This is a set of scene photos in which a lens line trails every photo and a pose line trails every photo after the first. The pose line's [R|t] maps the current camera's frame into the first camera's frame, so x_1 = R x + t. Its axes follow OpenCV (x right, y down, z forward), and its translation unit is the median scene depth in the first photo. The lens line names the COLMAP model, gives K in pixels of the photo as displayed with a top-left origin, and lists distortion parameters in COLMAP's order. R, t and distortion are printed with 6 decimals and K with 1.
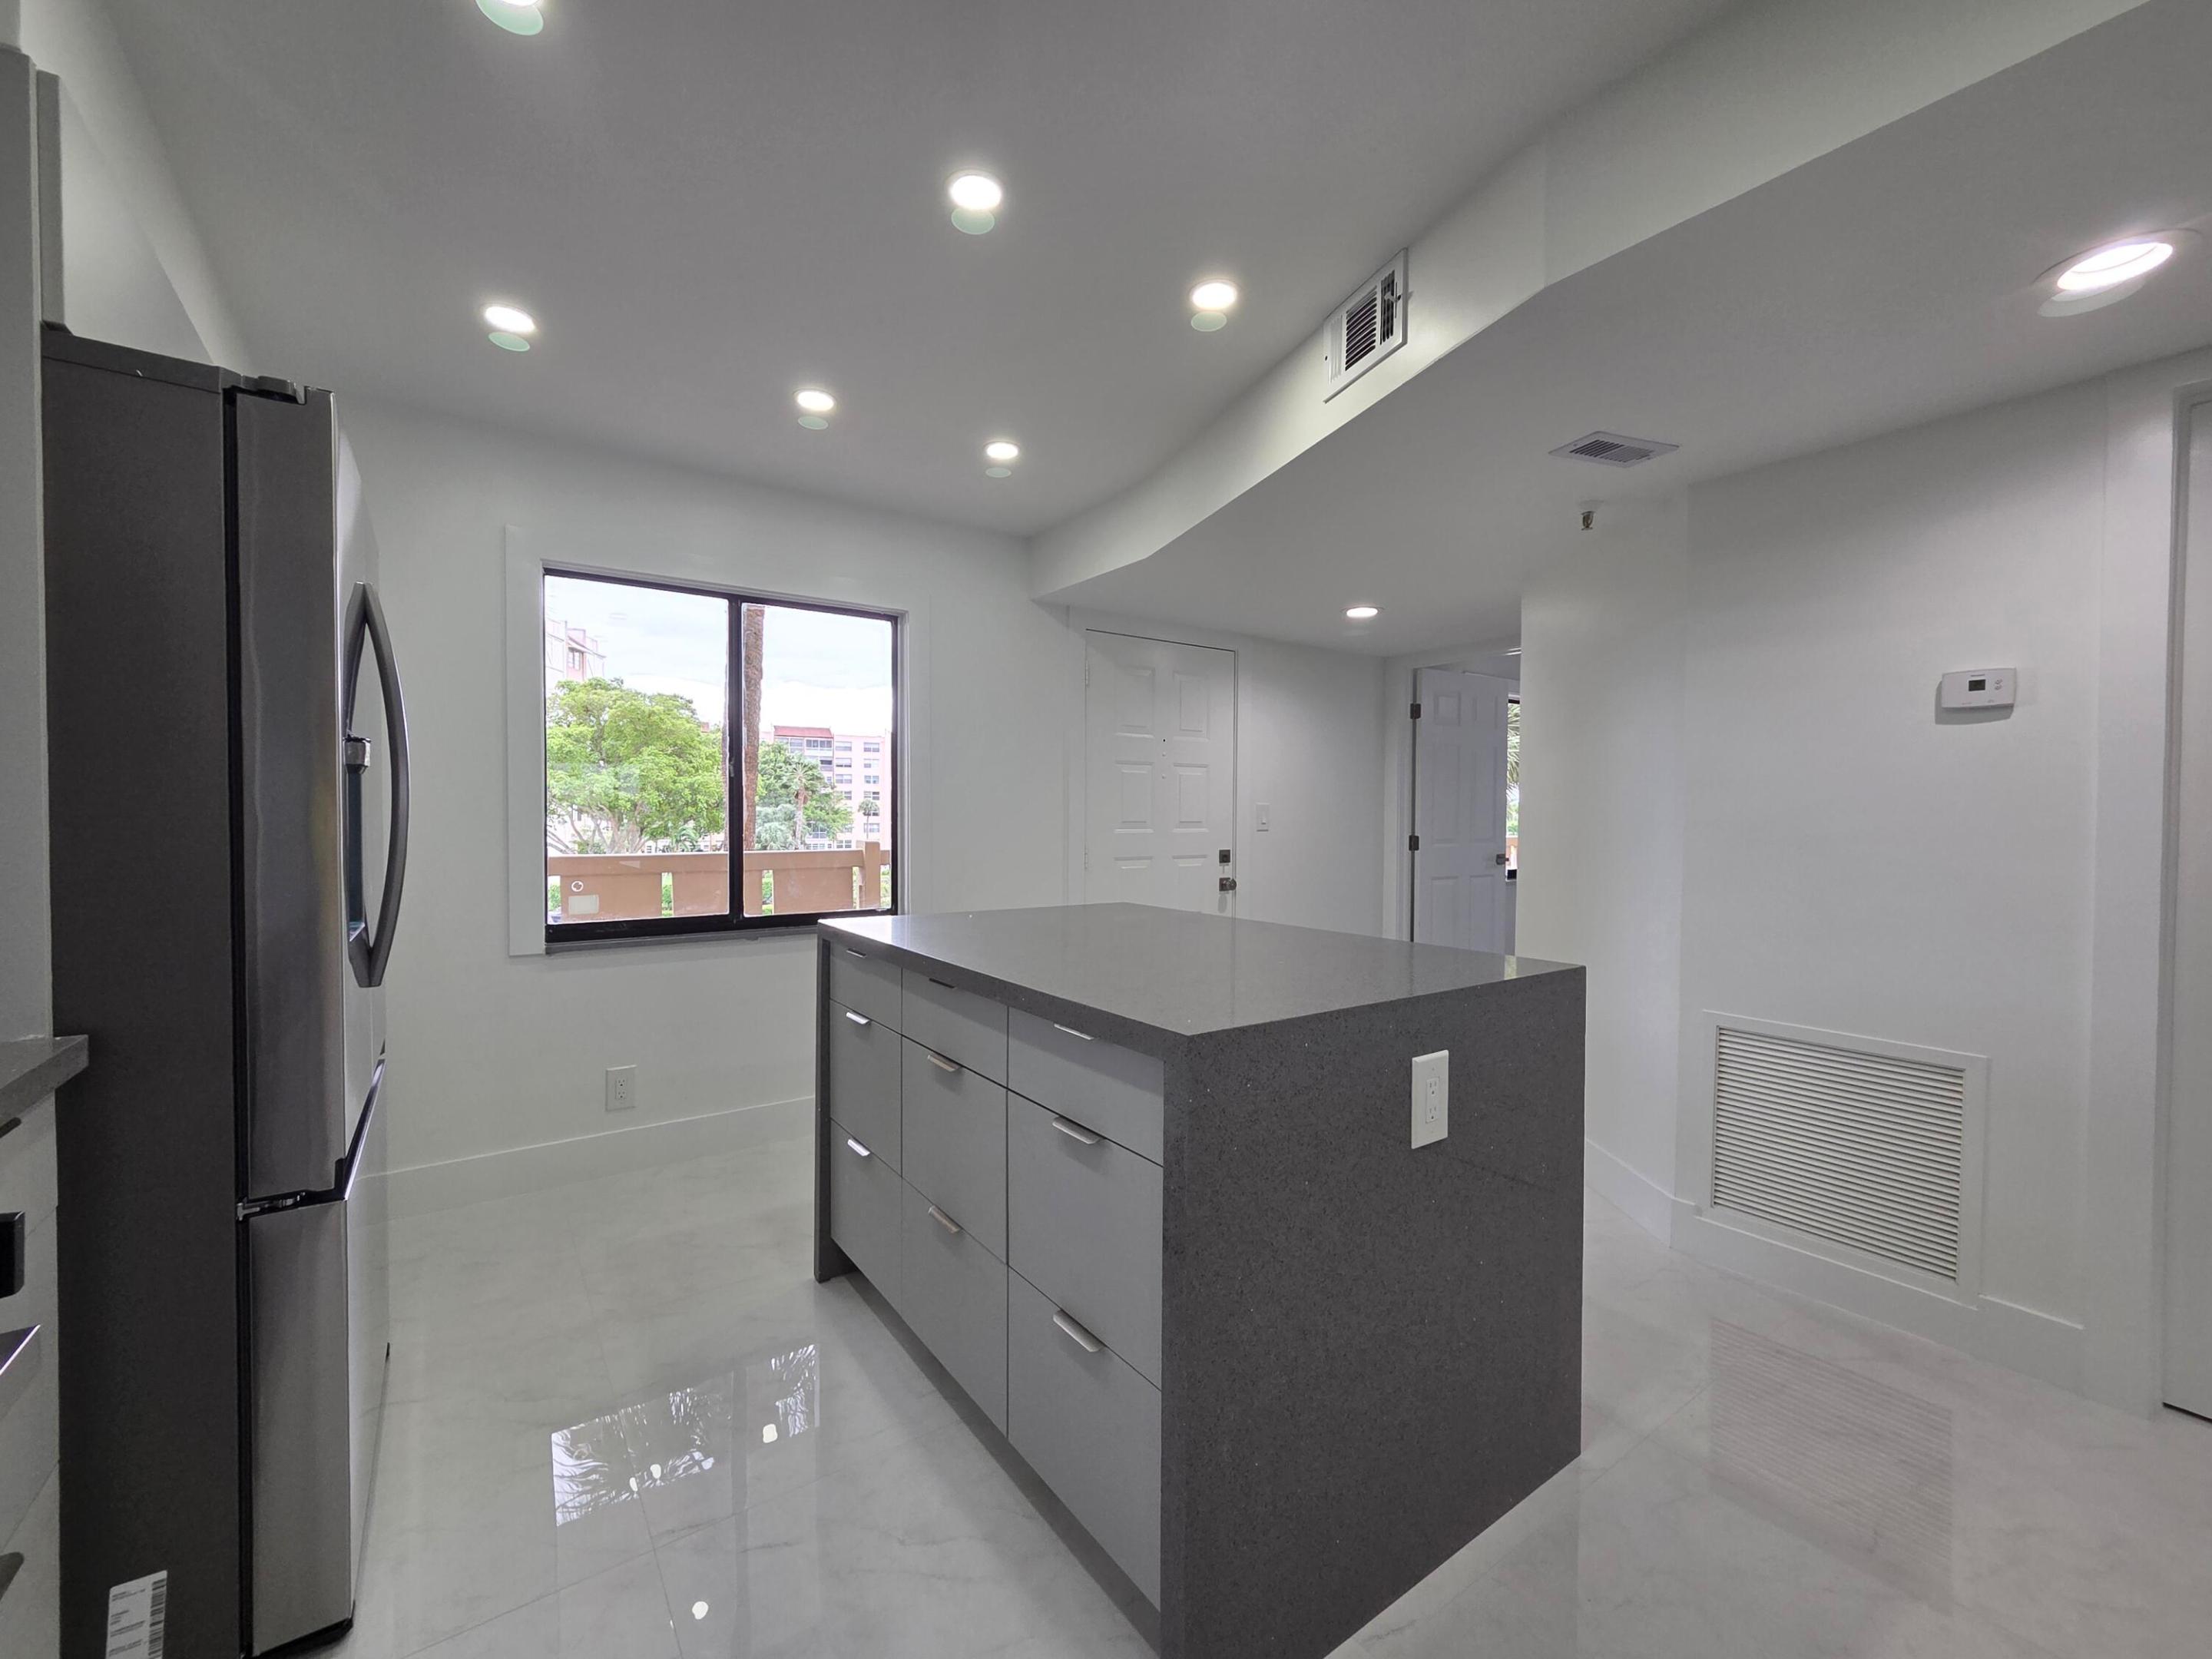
lens RADIAL K [[906.5, 0, 1106.0], [0, 906.5, 829.5], [0, 0, 1]] dist [0.001581, 0.000608]
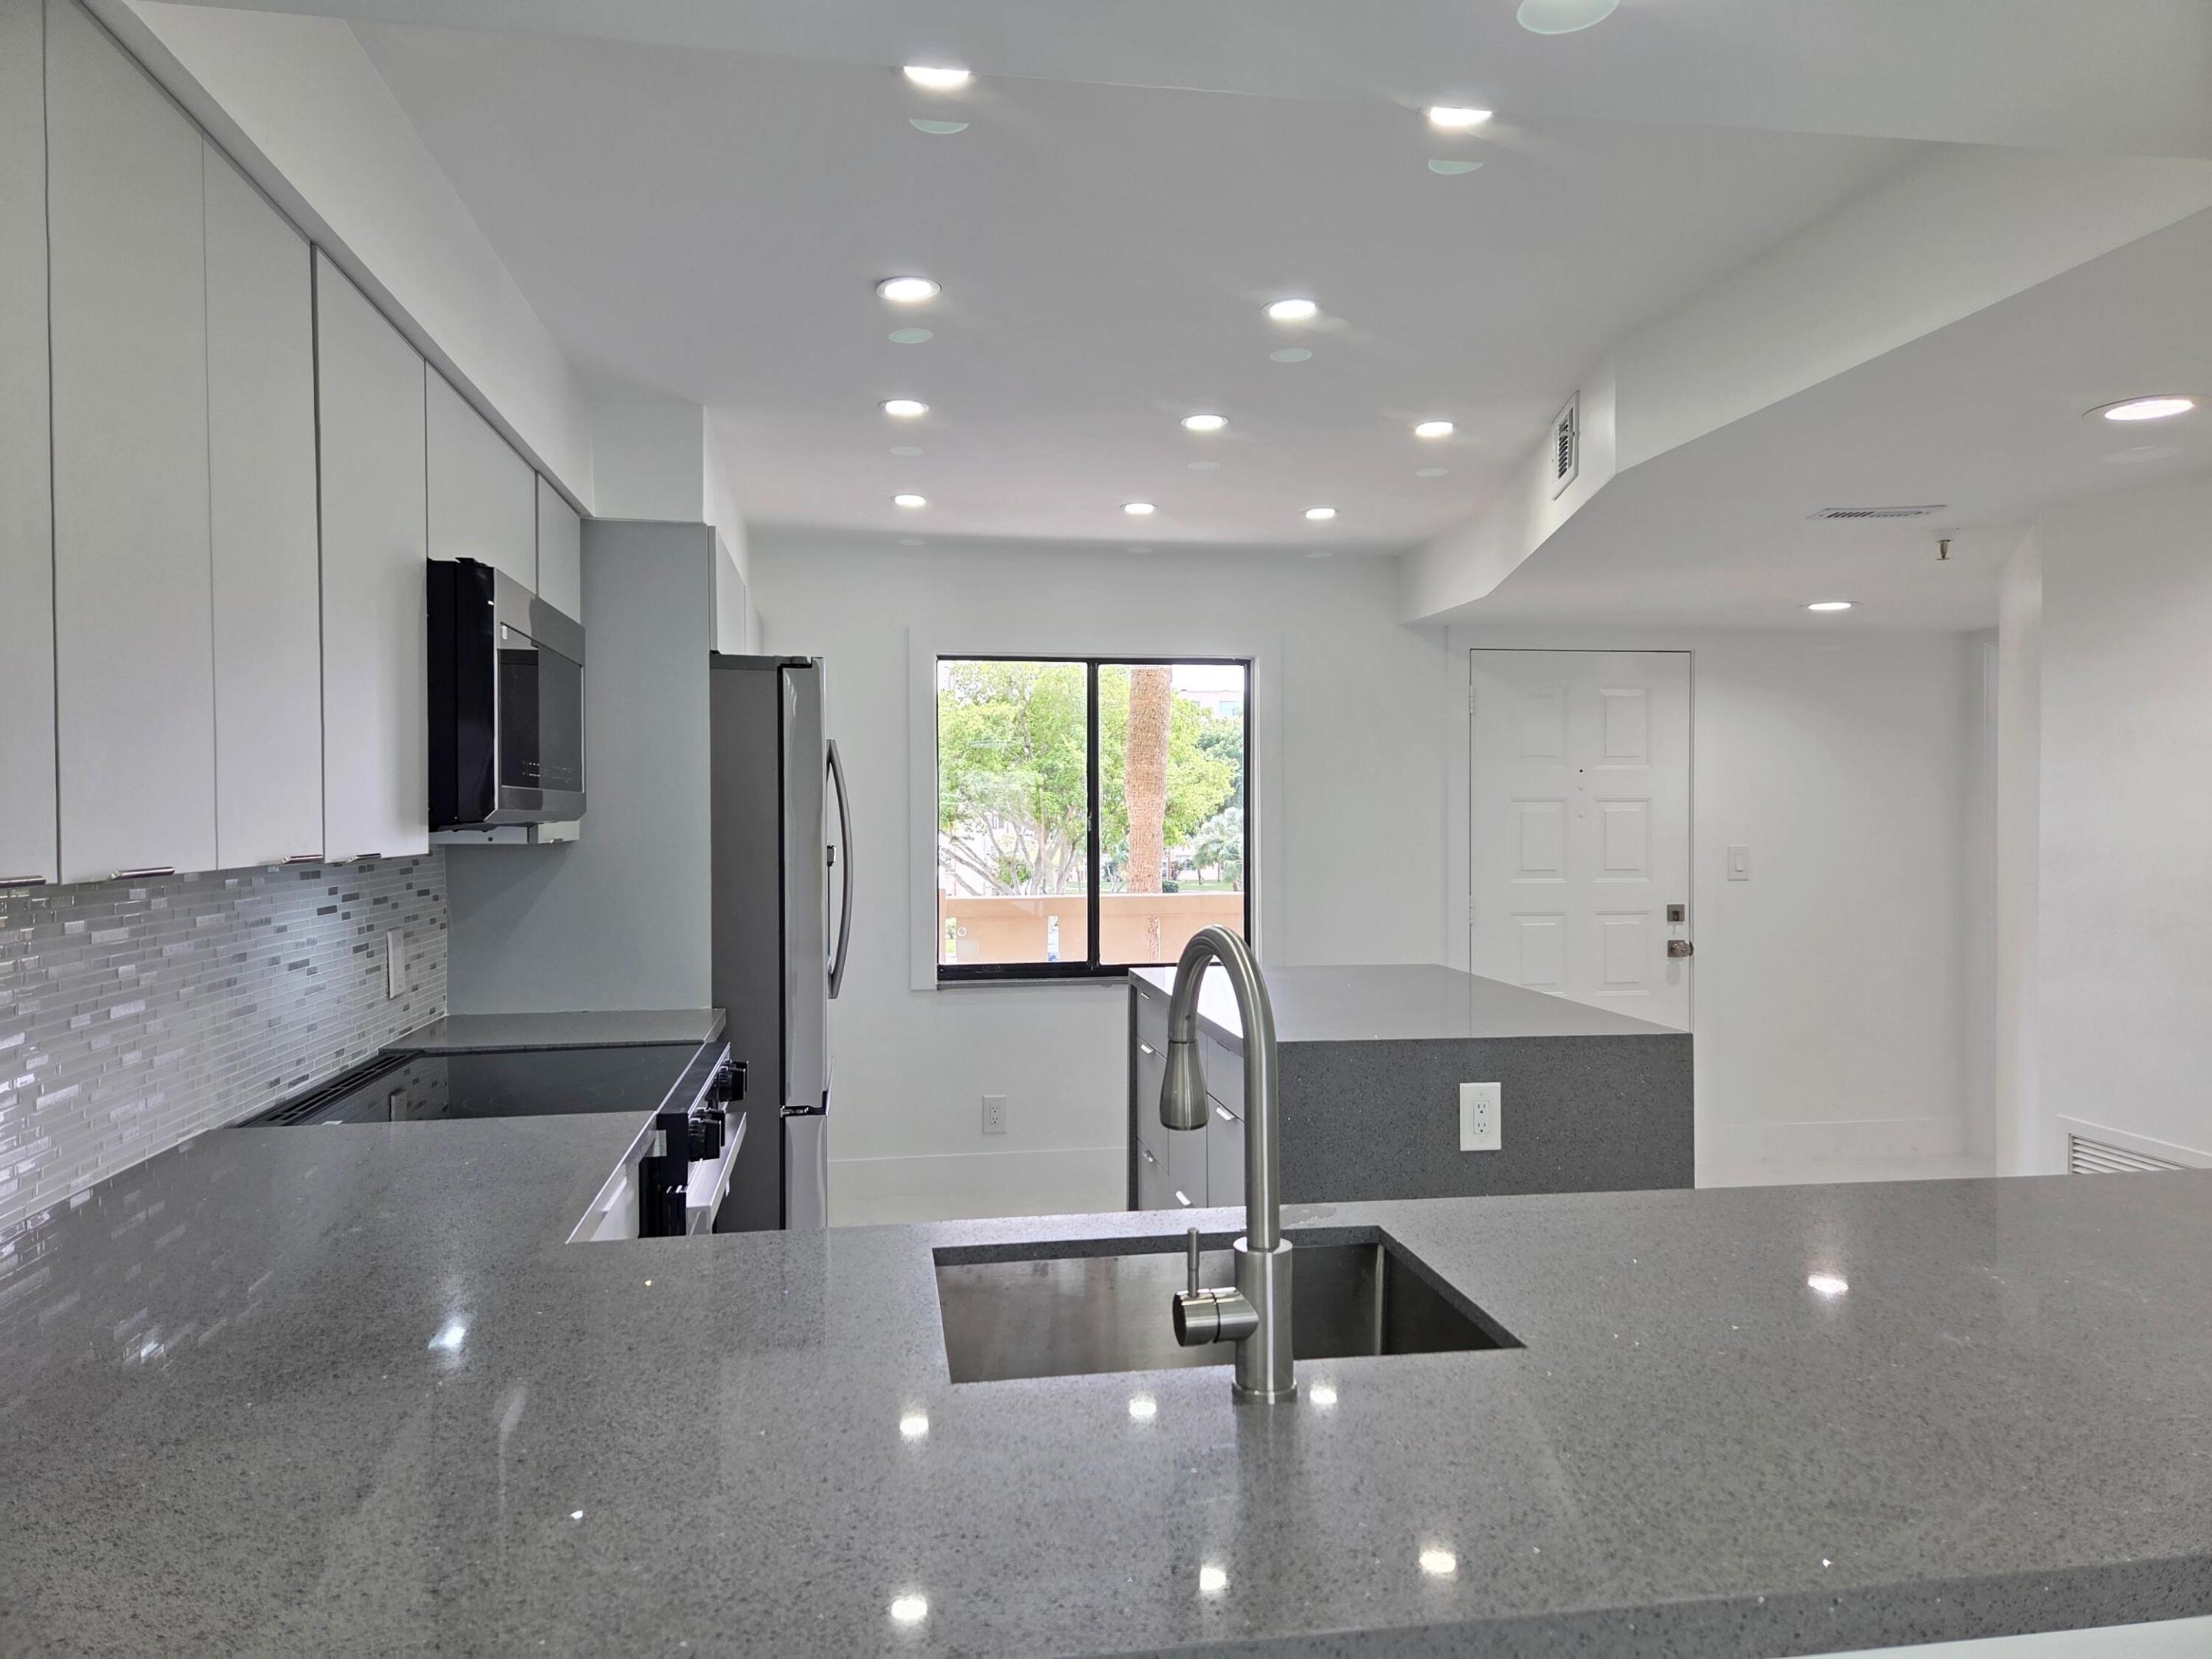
lens RADIAL K [[1351.8, 0, 1106.0], [0, 1351.8, 829.5], [0, 0, 1]] dist [0.034212, 0.000255]
pose [[0.902818, -0.003772, -0.430007, 0.317042], [-0.001733, 0.999922, -0.012409, -0.045173], [0.430020, 0.011948, 0.902740, -0.463974]]
